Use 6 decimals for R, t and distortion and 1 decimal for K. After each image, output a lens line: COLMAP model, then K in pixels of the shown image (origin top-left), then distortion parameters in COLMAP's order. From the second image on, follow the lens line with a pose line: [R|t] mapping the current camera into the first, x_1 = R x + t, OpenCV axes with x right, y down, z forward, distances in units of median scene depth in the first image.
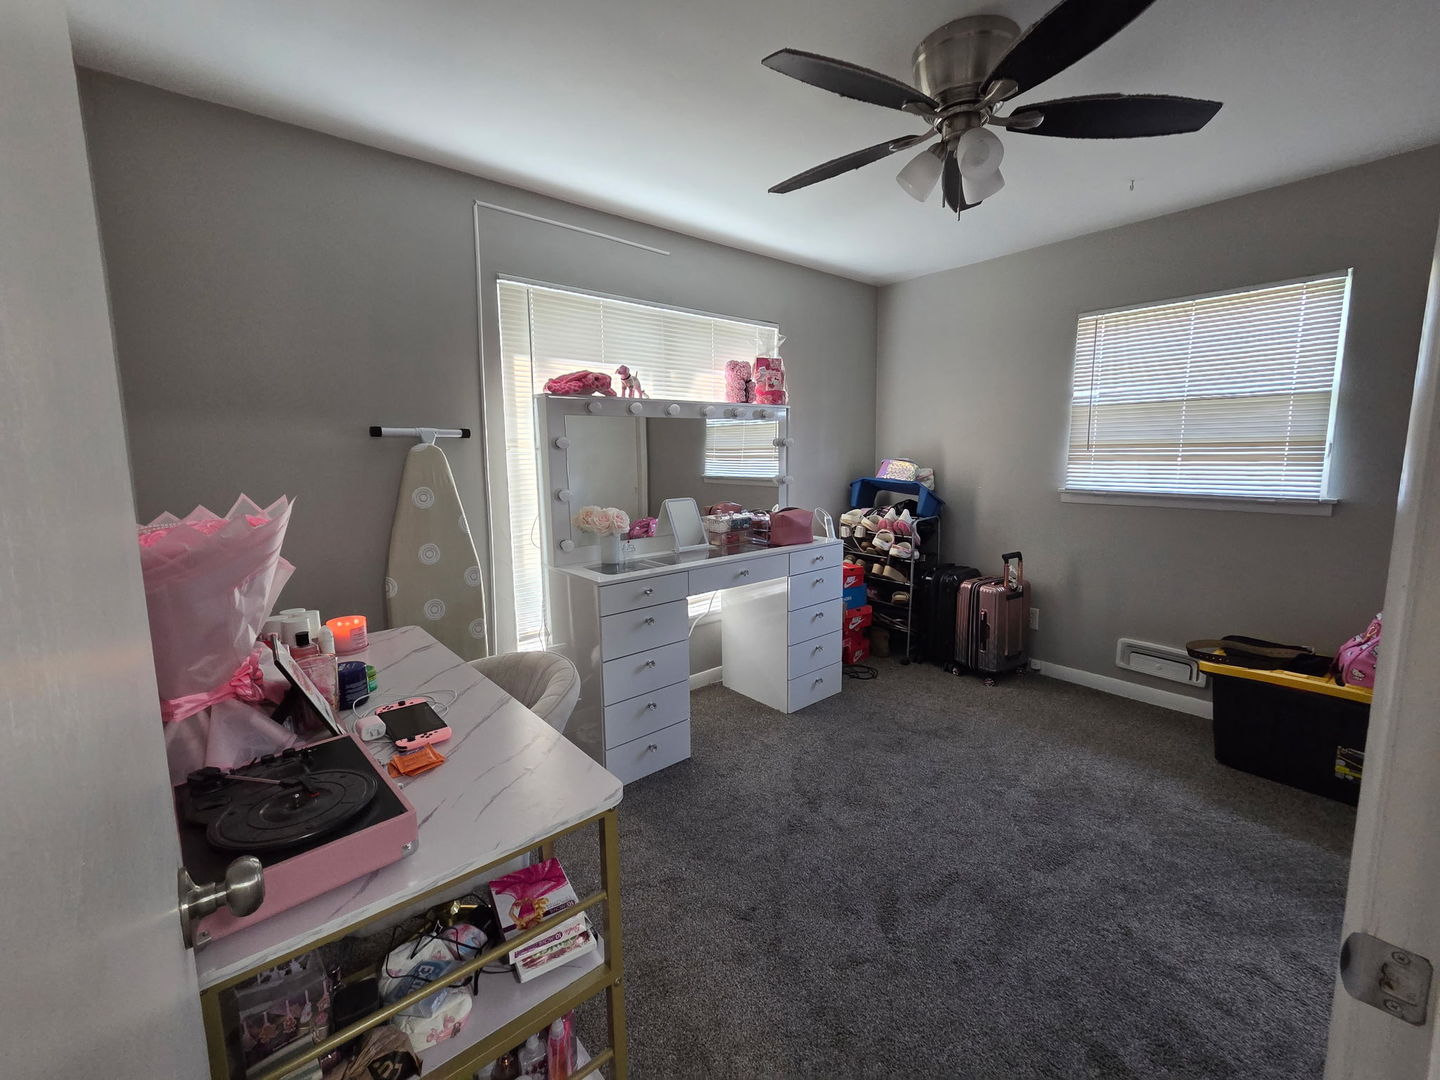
lens RADIAL K [[594.9, 0, 720.6], [0, 594.9, 533.8], [0, 0, 1]] dist [0.001538, -0.000291]
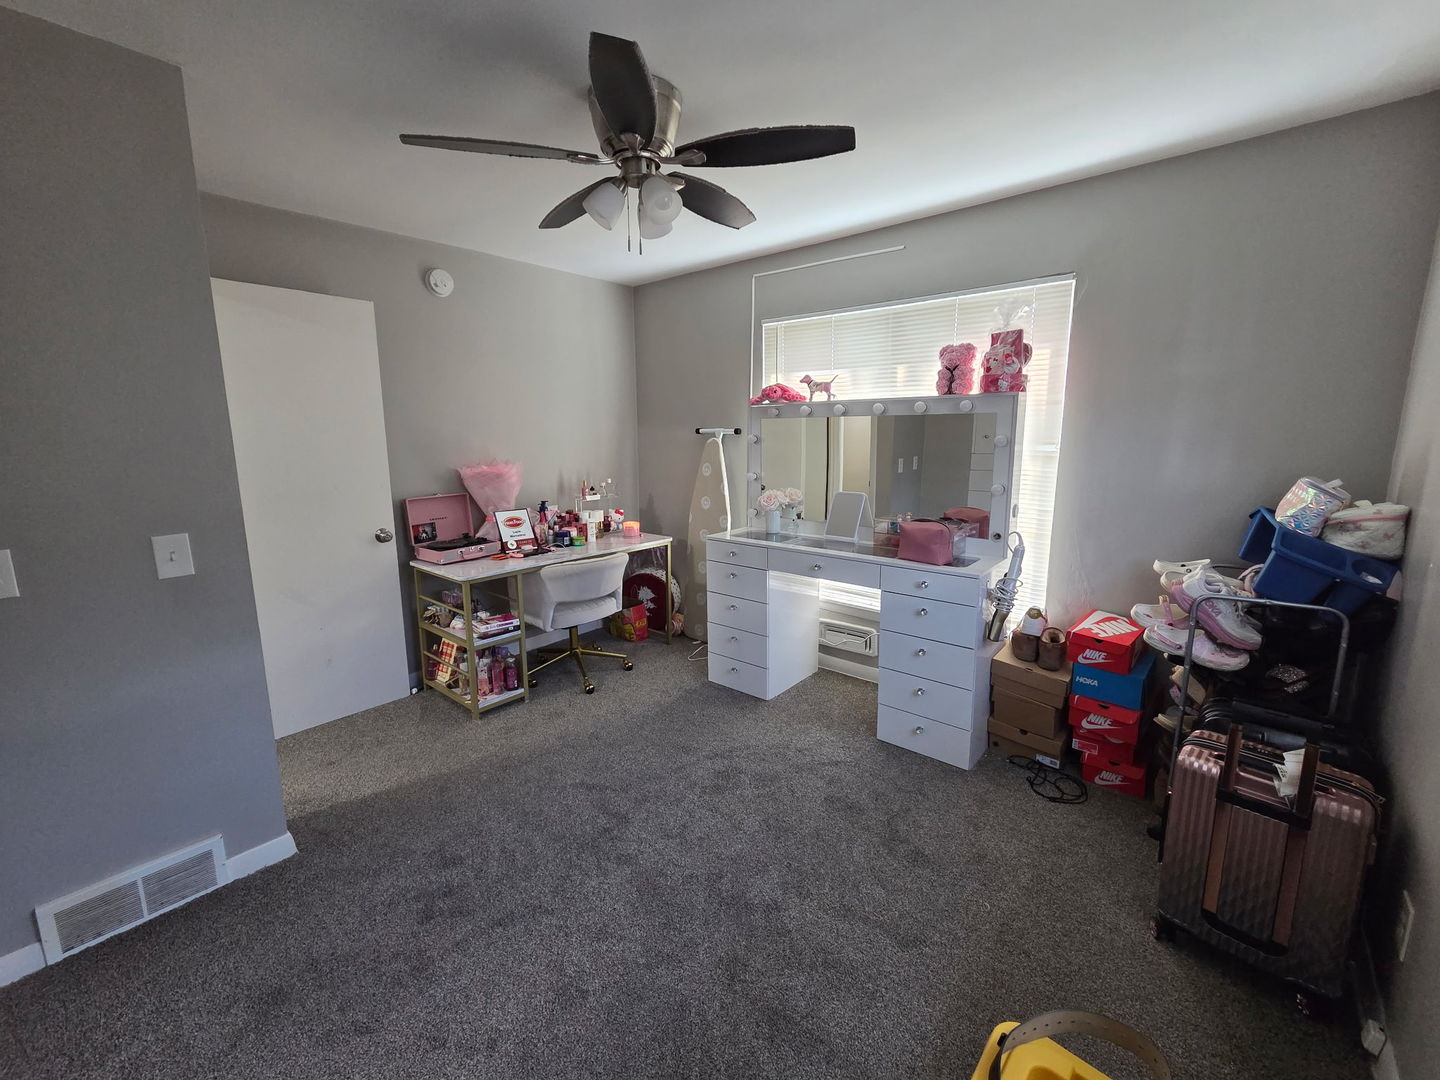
lens RADIAL K [[594.9, 0, 722.6], [0, 594.9, 533.7], [0, 0, 1]] dist [0.001538, -0.000291]
pose [[0.165911, 0.182659, -0.969077, 1.072992], [-0.131451, 0.978023, 0.161840, -0.146419], [0.977340, 0.100535, 0.186275, 0.667227]]
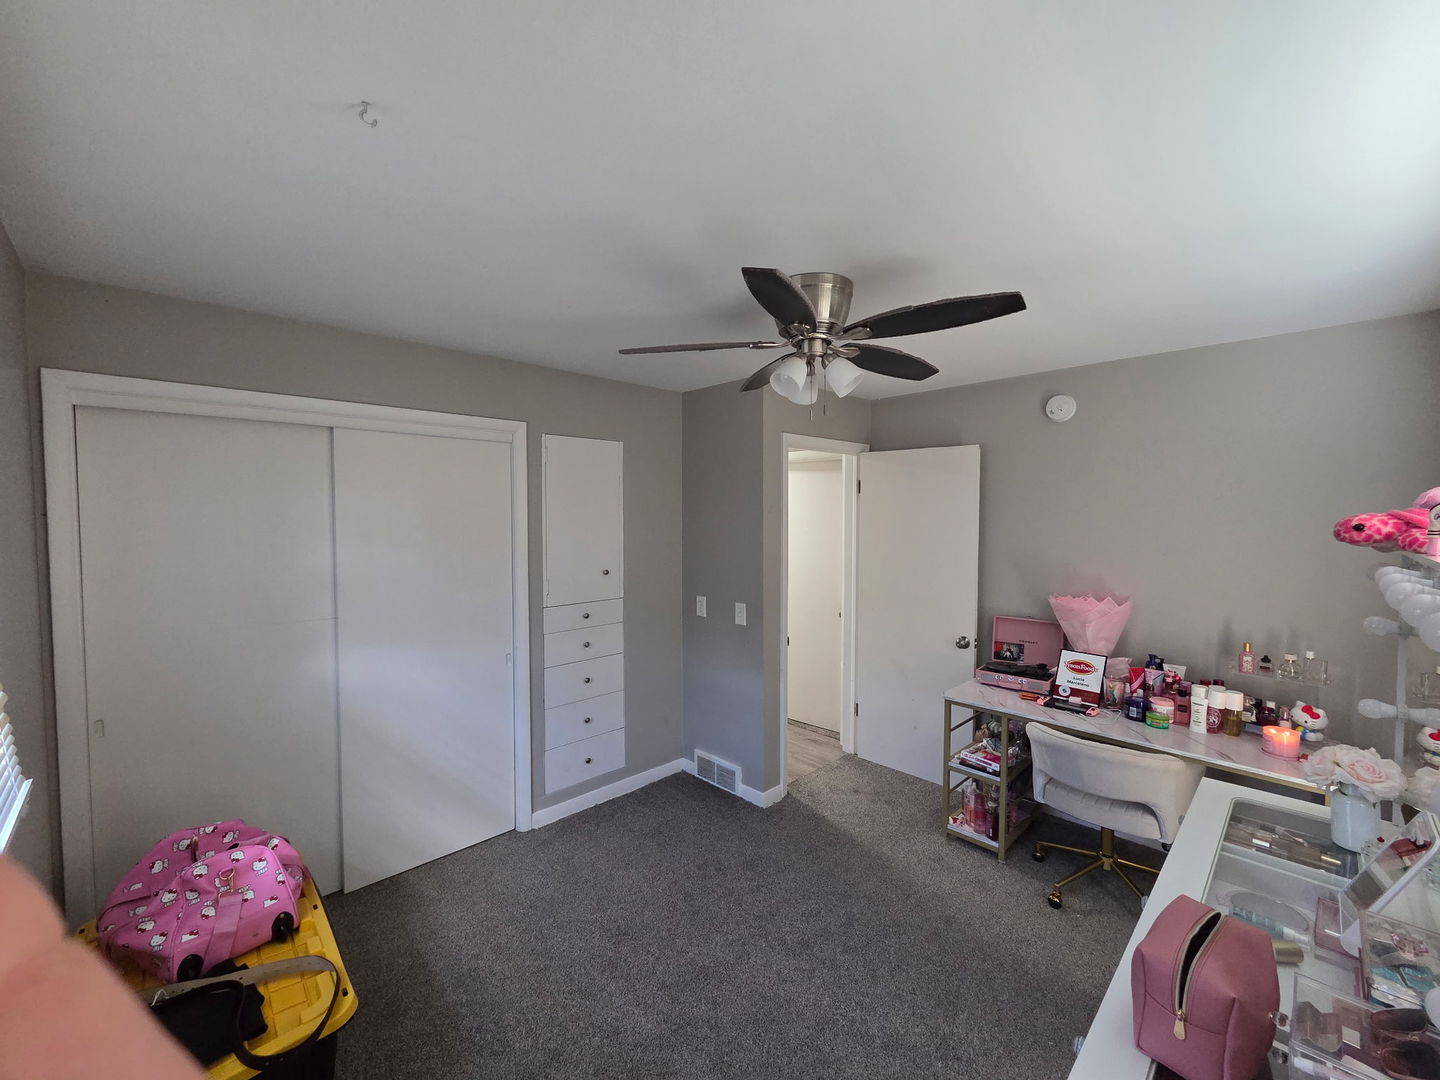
lens RADIAL K [[594.9, 0, 718.0], [0, 594.9, 538.7], [0, 0, 1]] dist [0.001538, -0.000291]
pose [[-0.996930, 0.018719, -0.076029, 0.459769], [0.004289, 0.982601, 0.185680, -0.350120], [0.078182, 0.184784, -0.979664, 1.476590]]
